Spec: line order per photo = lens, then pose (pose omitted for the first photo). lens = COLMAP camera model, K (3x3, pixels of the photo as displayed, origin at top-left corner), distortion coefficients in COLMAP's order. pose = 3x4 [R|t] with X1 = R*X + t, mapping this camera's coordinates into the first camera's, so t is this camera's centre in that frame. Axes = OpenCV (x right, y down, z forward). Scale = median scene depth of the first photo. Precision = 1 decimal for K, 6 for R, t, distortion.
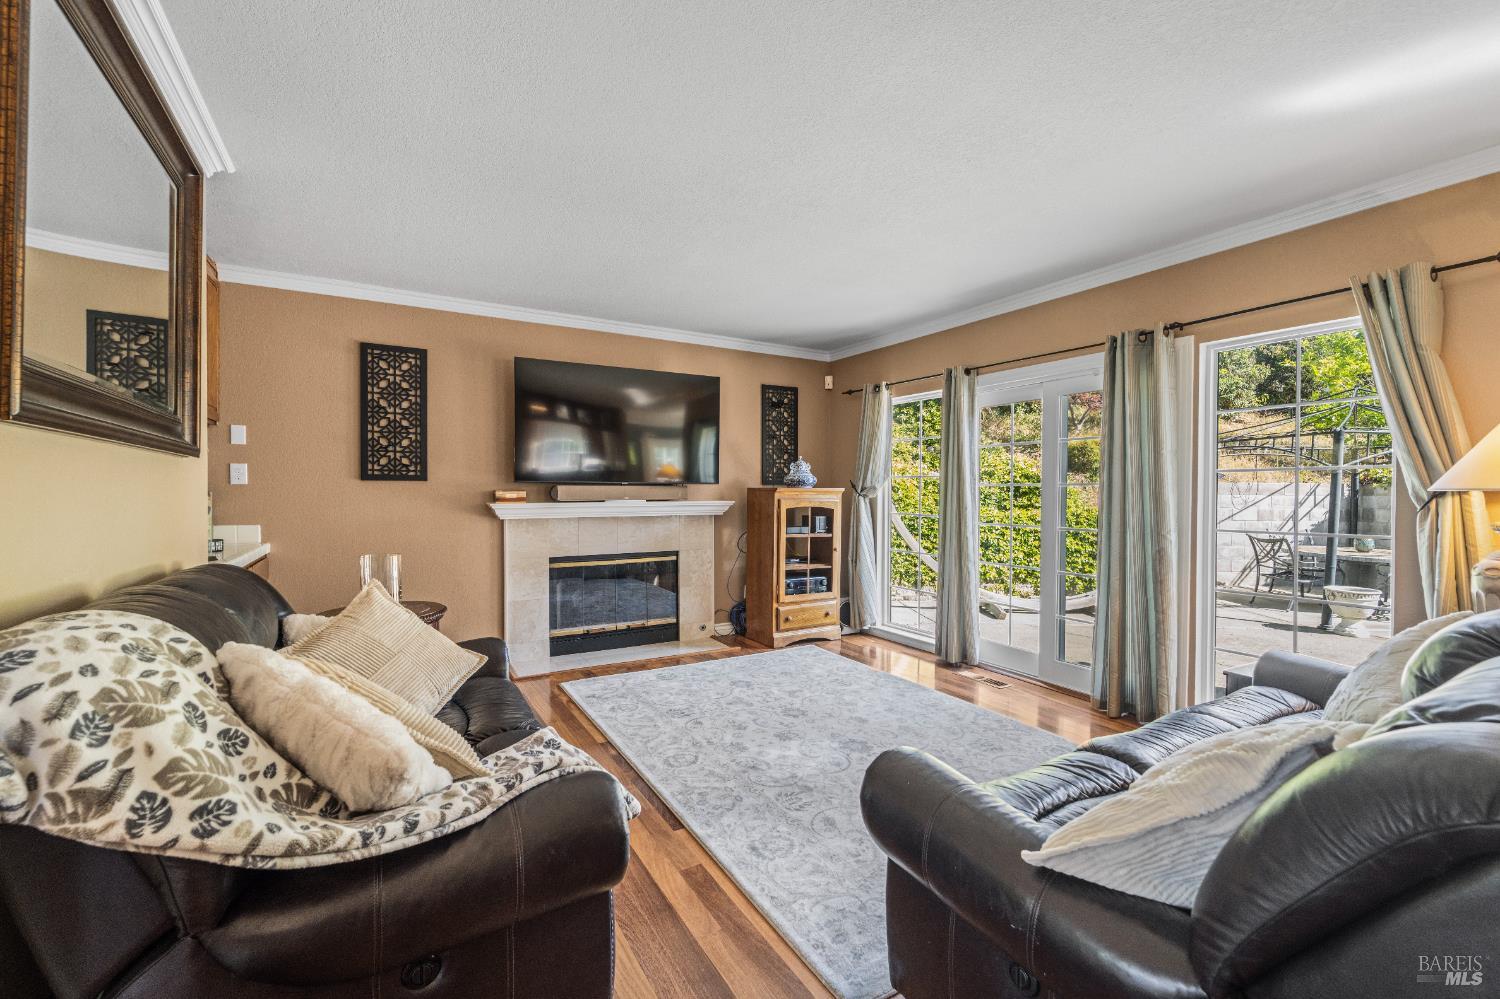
lens RADIAL K [[617.7, 0, 754.2], [0, 617.7, 500.4], [0, 0, 1]] dist [0.002495, -0.000339]
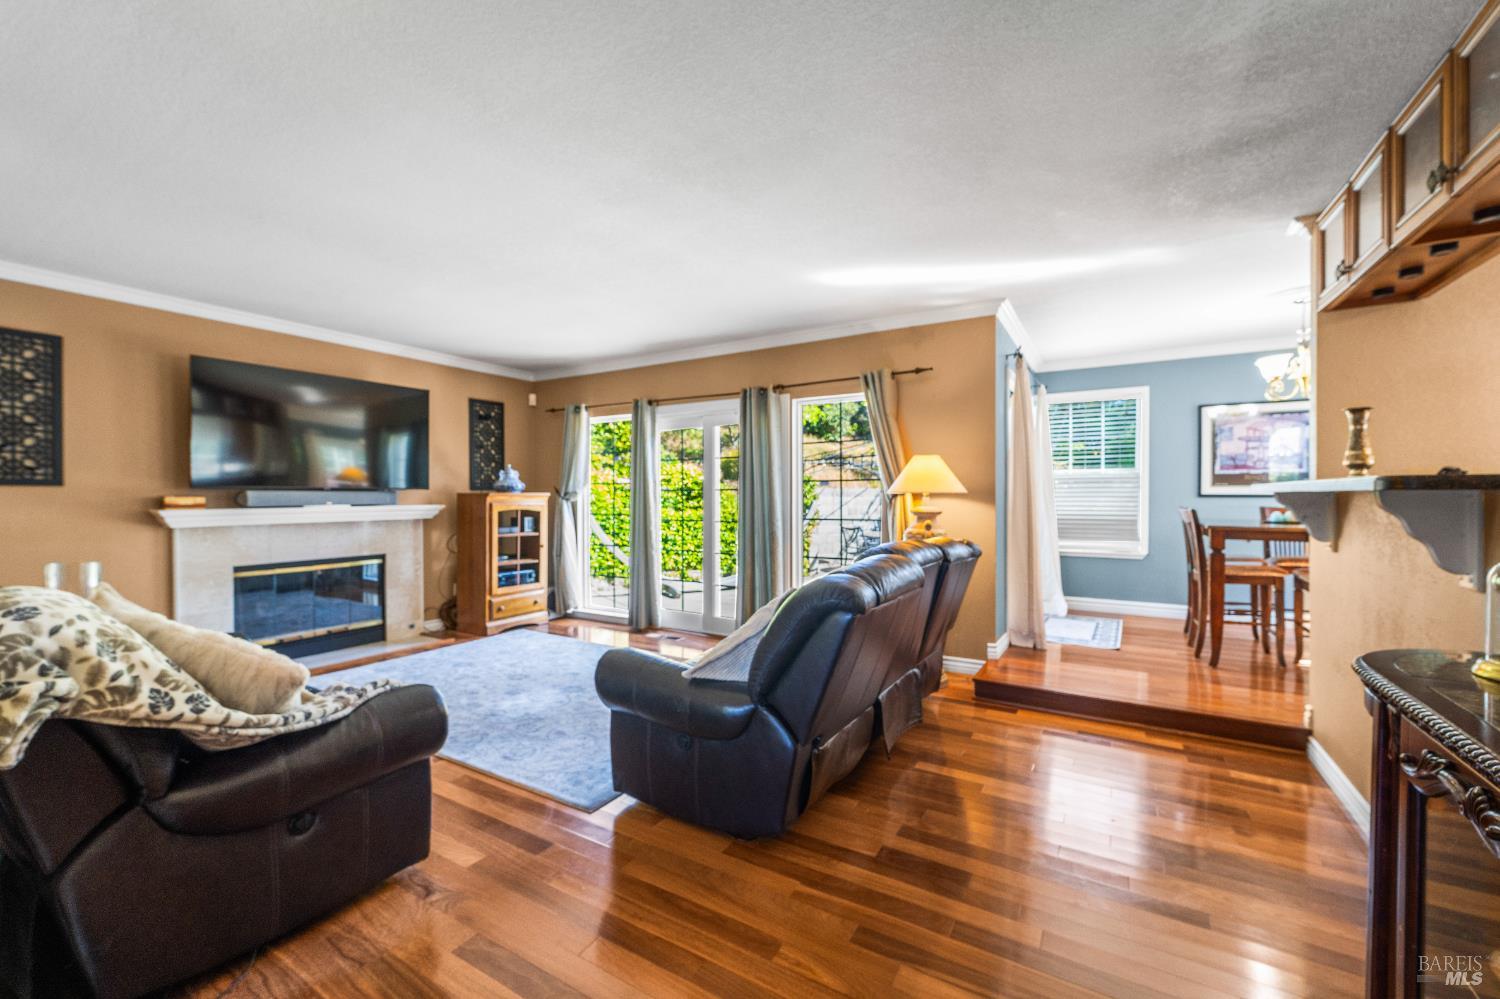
lens RADIAL K [[617.7, 0, 748.6], [0, 617.7, 504.8], [0, 0, 1]] dist [0.002495, -0.000339]
pose [[0.881104, -0.011857, 0.472774, -0.088618], [0.012428, 0.999921, 0.001916, 0.005730], [-0.472760, 0.004187, 0.881181, -0.241125]]
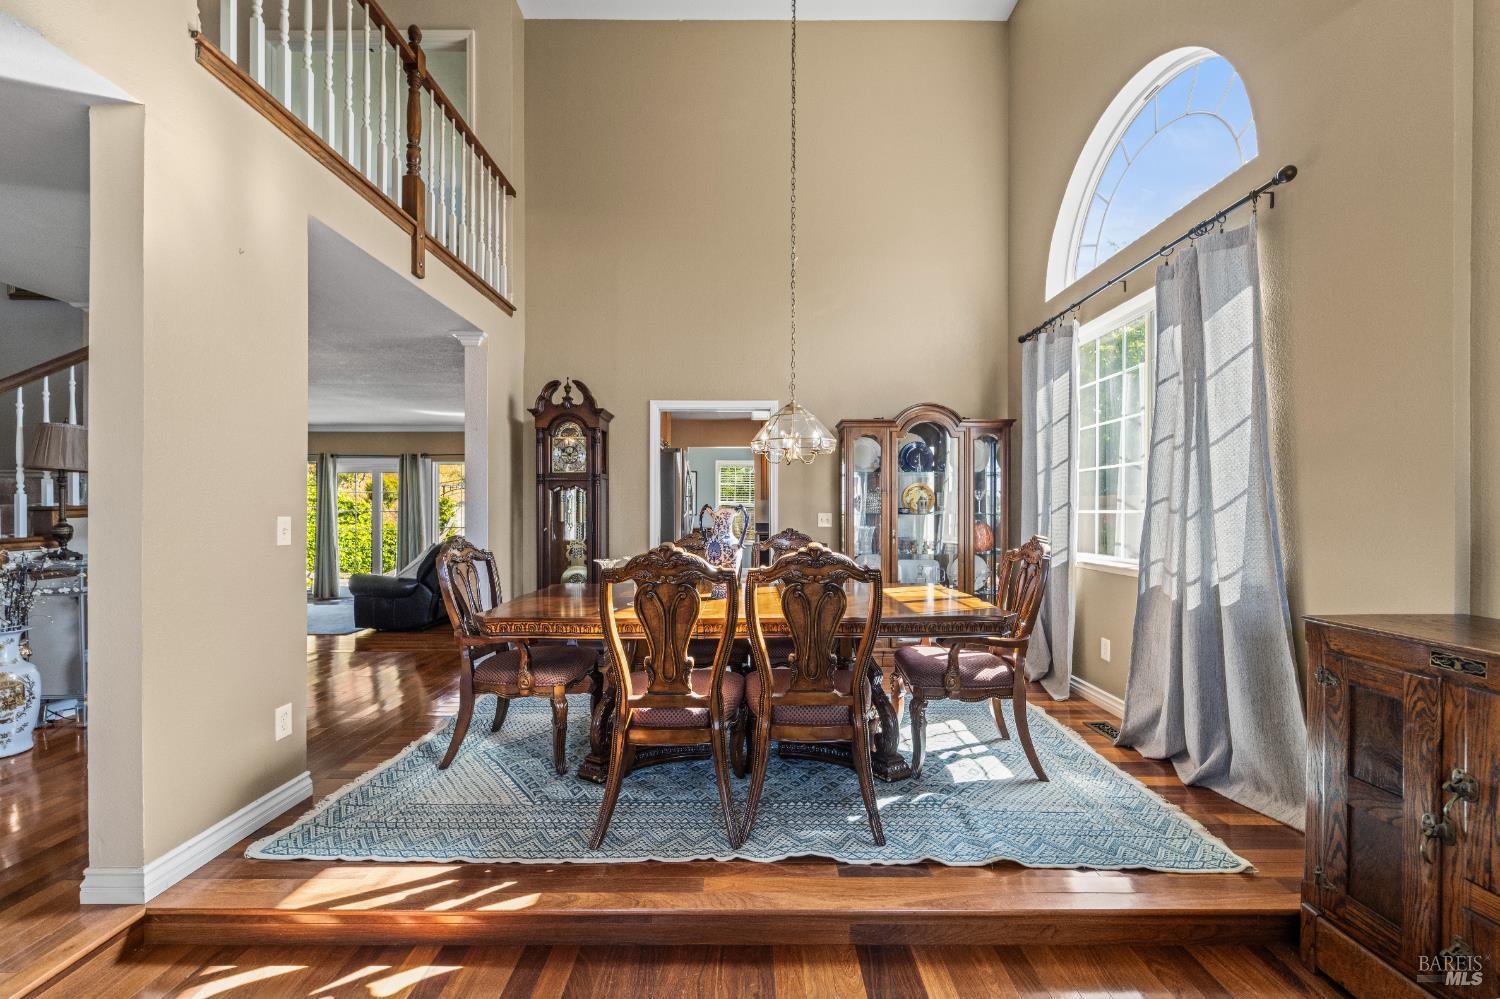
lens RADIAL K [[617.7, 0, 754.1], [0, 617.7, 504.0], [0, 0, 1]] dist [0.002495, -0.000339]
pose [[0.502775, 0.007525, 0.864385, -0.749211], [0.016167, 0.999705, -0.018106, 0.012911], [-0.864266, 0.023078, 0.502505, -1.284330]]
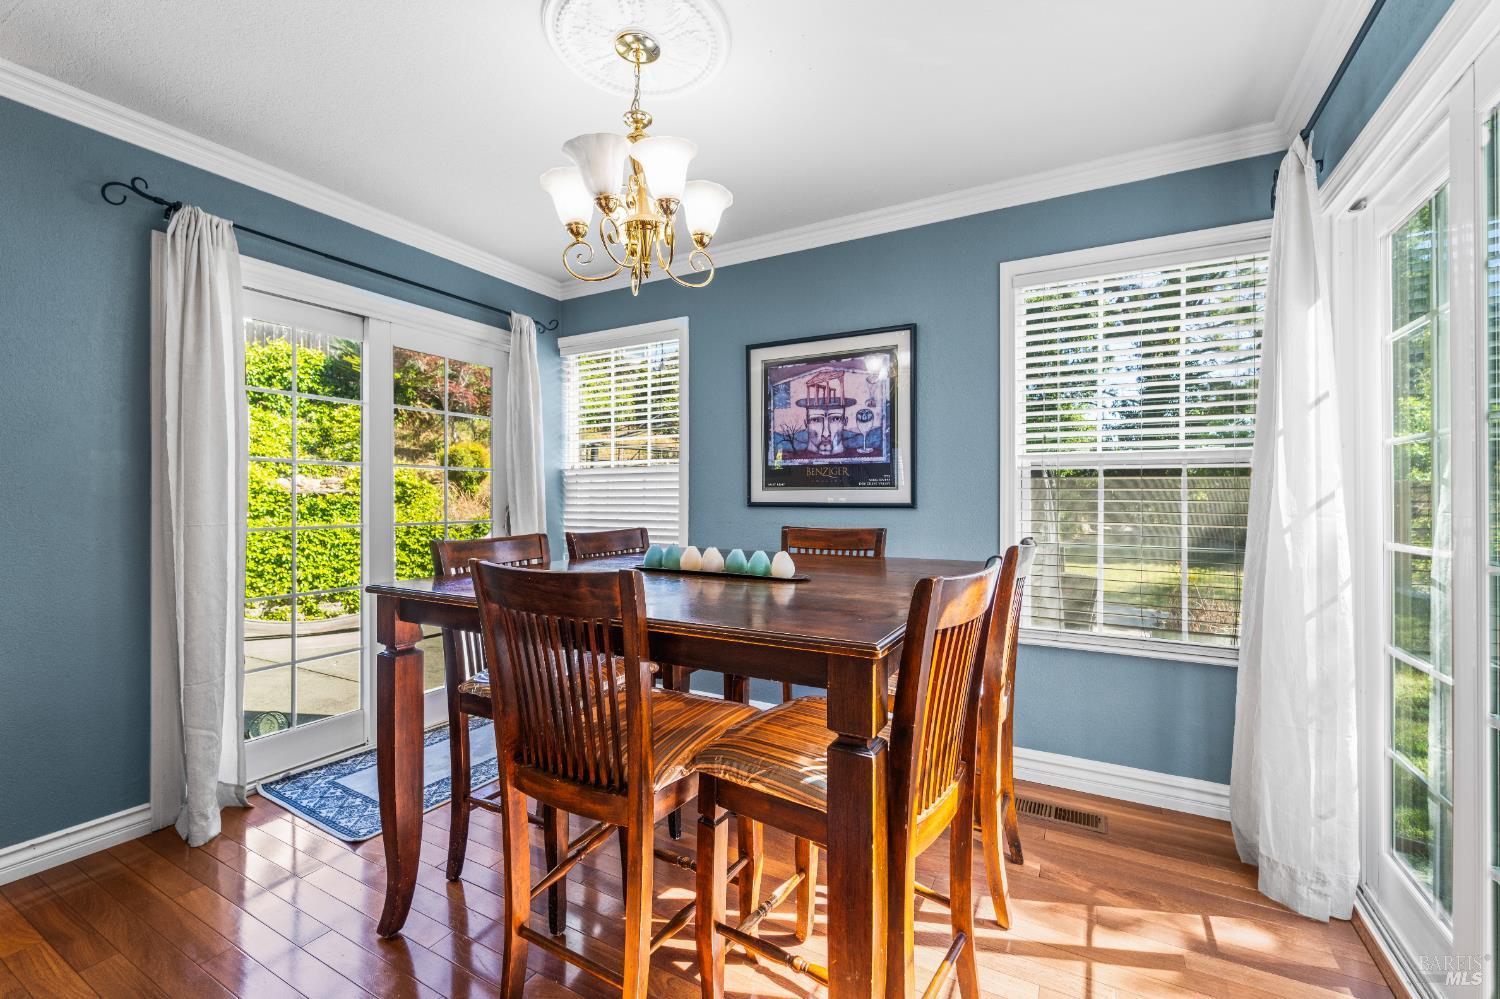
lens RADIAL K [[617.7, 0, 752.6], [0, 617.7, 500.2], [0, 0, 1]] dist [0.002495, -0.000339]
pose [[0.864878, -0.006726, 0.501936, 0.966891], [0.013281, 0.999867, -0.009486, 0.002440], [-0.501806, 0.014871, 0.864853, -0.185965]]
